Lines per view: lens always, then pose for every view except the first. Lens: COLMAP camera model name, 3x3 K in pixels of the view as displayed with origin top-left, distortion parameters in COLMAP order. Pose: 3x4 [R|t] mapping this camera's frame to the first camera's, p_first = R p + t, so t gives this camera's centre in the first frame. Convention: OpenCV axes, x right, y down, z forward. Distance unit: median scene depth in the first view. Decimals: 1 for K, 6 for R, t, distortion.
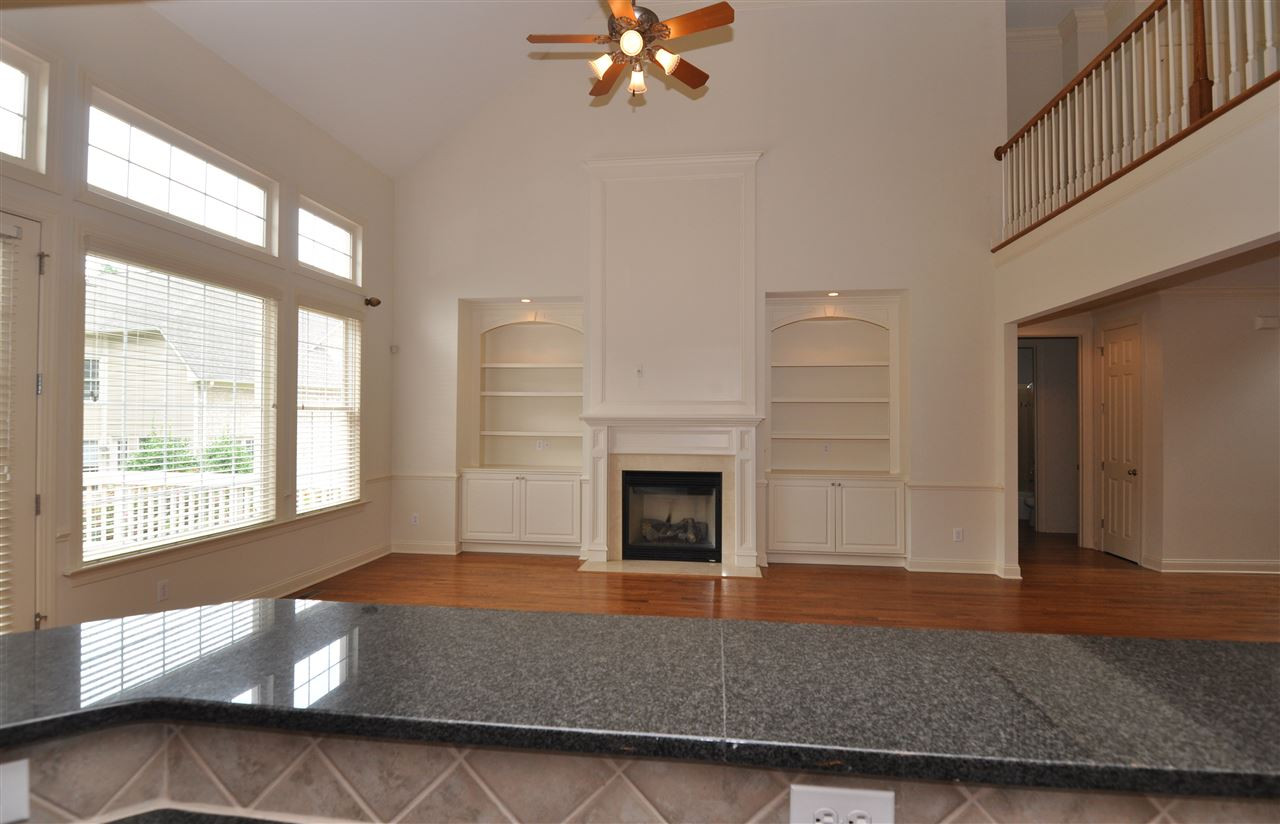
lens RADIAL K [[628.3, 0, 640.0], [0, 628.3, 412.0], [0, 0, 1]] dist [0.003485, 0.000248]
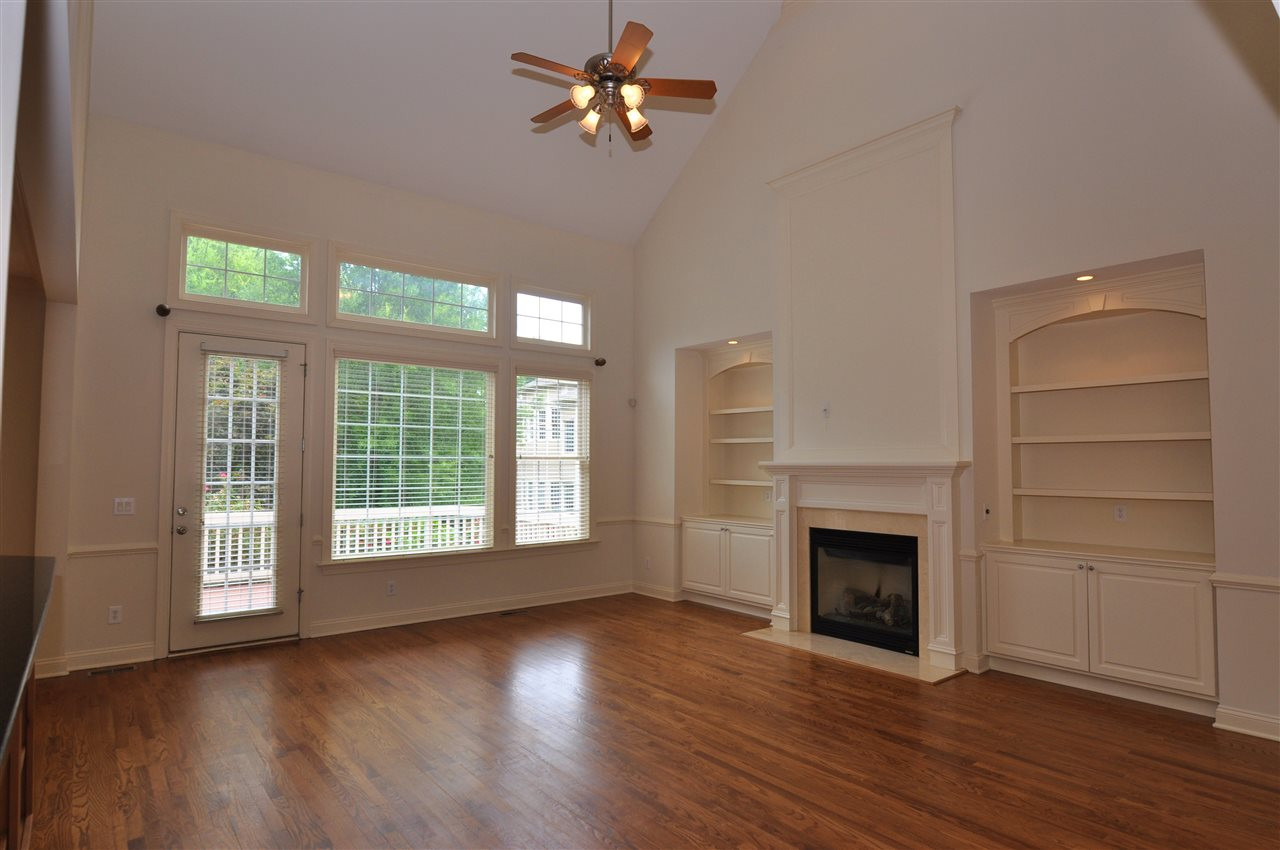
lens RADIAL K [[701.6, 0, 640.0], [0, 701.6, 425.0], [0, 0, 1]] dist [-0.005574, -0.002028]
pose [[0.724761, -0.041575, -0.687745, 0.477465], [0.005354, 0.998488, -0.054718, 0.005111], [0.688979, 0.035975, 0.723888, 0.147987]]
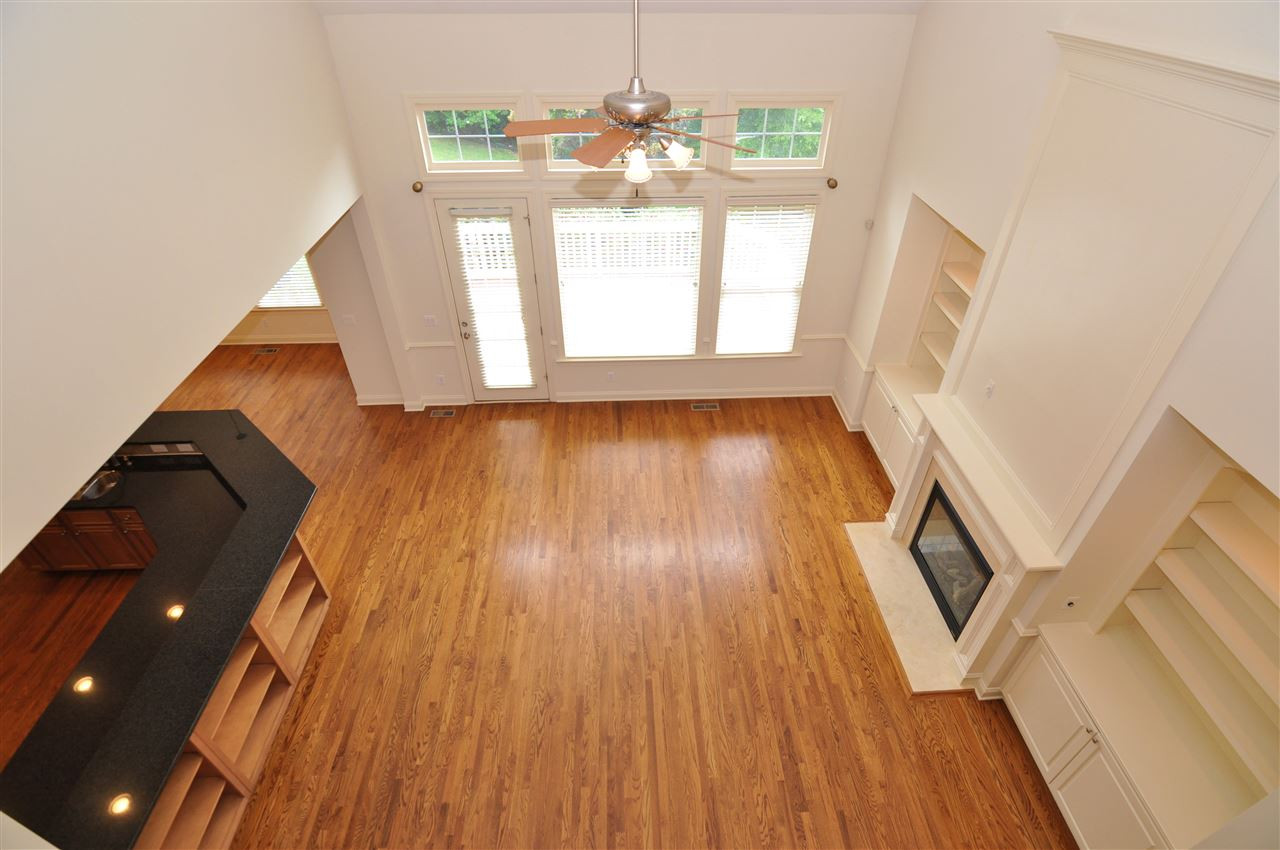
lens RADIAL K [[620.4, 0, 640.0], [0, 620.4, 425.0], [0, 0, 1]] dist [-0.017996, -0.000521]
pose [[0.174509, 0.597968, -0.782292, 0.509394], [0.008231, 0.793570, 0.608424, -0.468971], [0.984621, -0.112614, 0.133563, 0.527189]]
